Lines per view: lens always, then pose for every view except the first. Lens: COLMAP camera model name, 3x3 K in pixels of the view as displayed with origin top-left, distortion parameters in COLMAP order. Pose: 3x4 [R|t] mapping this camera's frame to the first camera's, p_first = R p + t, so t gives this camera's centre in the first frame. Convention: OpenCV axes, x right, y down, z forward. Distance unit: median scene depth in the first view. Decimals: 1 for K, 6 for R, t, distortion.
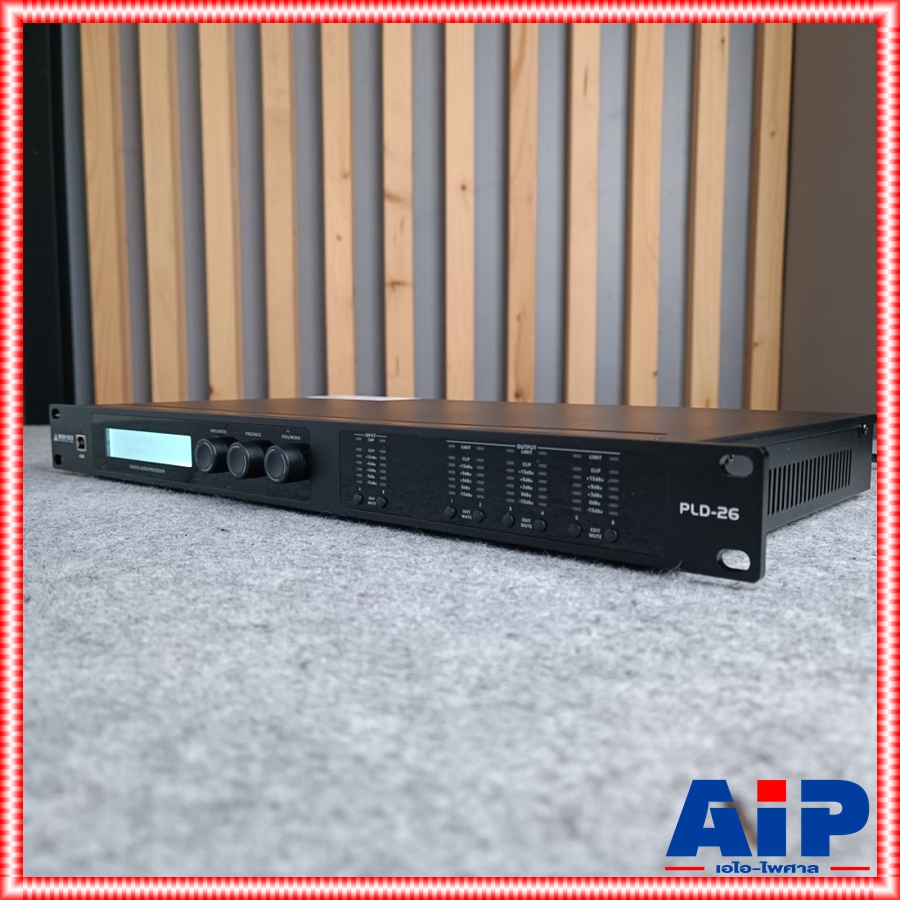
lens RADIAL K [[788.3, 0, 450.0], [0, 788.3, 450.0], [0, 0, 1]] dist [-0.000879, 0.016492]
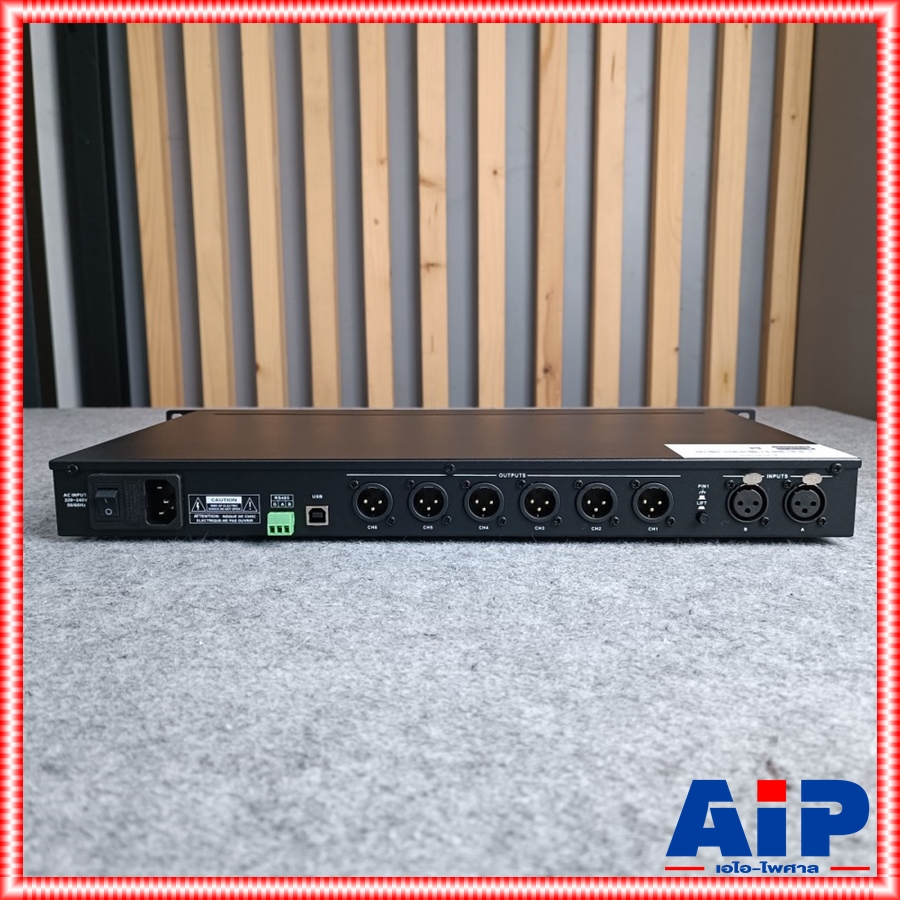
lens RADIAL K [[788.3, 0, 450.0], [0, 788.3, 450.0], [0, 0, 1]] dist [-0.000879, 0.016492]
pose [[0.999906, -0.007609, -0.011408, -0.187204], [0.008374, 0.997611, 0.068571, -0.209581], [0.010859, -0.068660, 0.997581, -0.396224]]
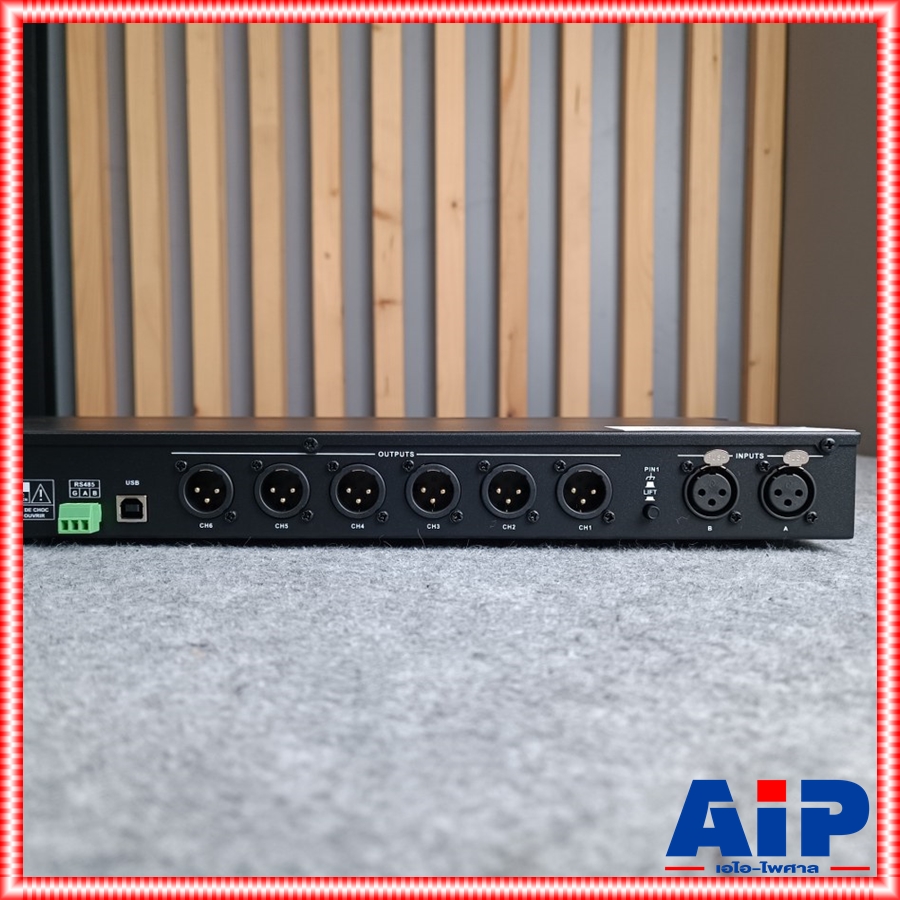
lens RADIAL K [[790.7, 0, 452.3], [0, 790.7, 463.2], [0, 0, 1]] dist [-0.004599, 0.023496]
pose [[0.999974, -0.001683, 0.006980, 0.042365], [0.001796, 0.999866, -0.016279, 0.032742], [-0.006952, 0.016291, 0.999843, 0.105245]]
